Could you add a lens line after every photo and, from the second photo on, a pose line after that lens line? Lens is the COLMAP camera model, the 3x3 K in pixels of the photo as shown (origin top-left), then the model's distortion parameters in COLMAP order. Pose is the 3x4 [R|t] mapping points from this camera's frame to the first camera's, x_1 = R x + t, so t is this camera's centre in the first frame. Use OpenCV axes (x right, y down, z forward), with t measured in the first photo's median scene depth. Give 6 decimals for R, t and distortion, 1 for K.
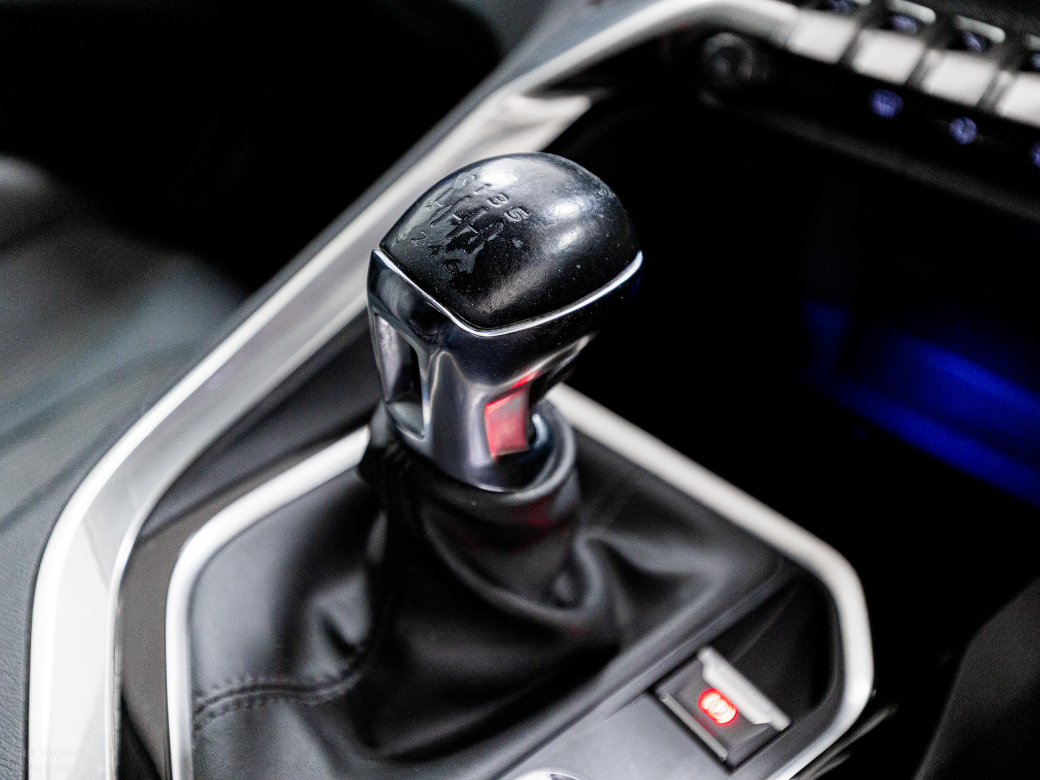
lens RADIAL K [[1161.9, 0, 519.2], [0, 1161.9, 389.3], [0, 0, 1]] dist [0.025826, 0.000000]
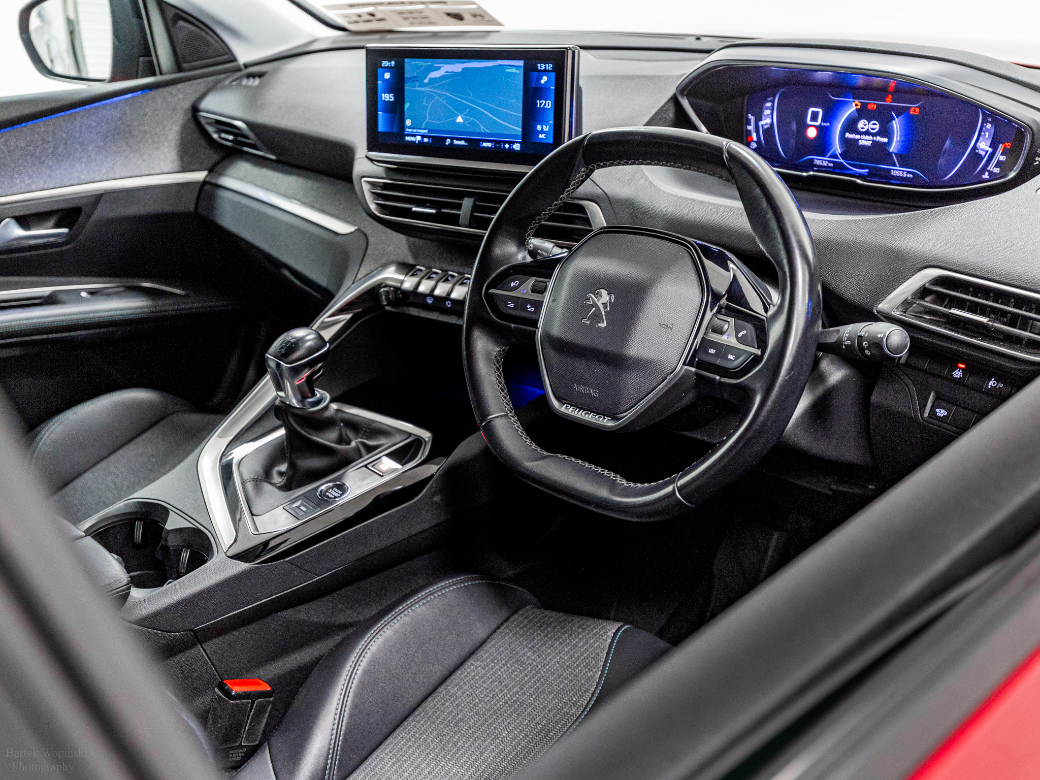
lens RADIAL K [[1161.9, 0, 520.4], [0, 1161.9, 393.6], [0, 0, 1]] dist [0.025826, 0.000000]
pose [[0.984811, -0.171413, -0.027654, 0.692063], [0.163348, 0.968665, -0.187096, 0.757352], [0.058858, 0.179737, 0.981952, -2.448380]]
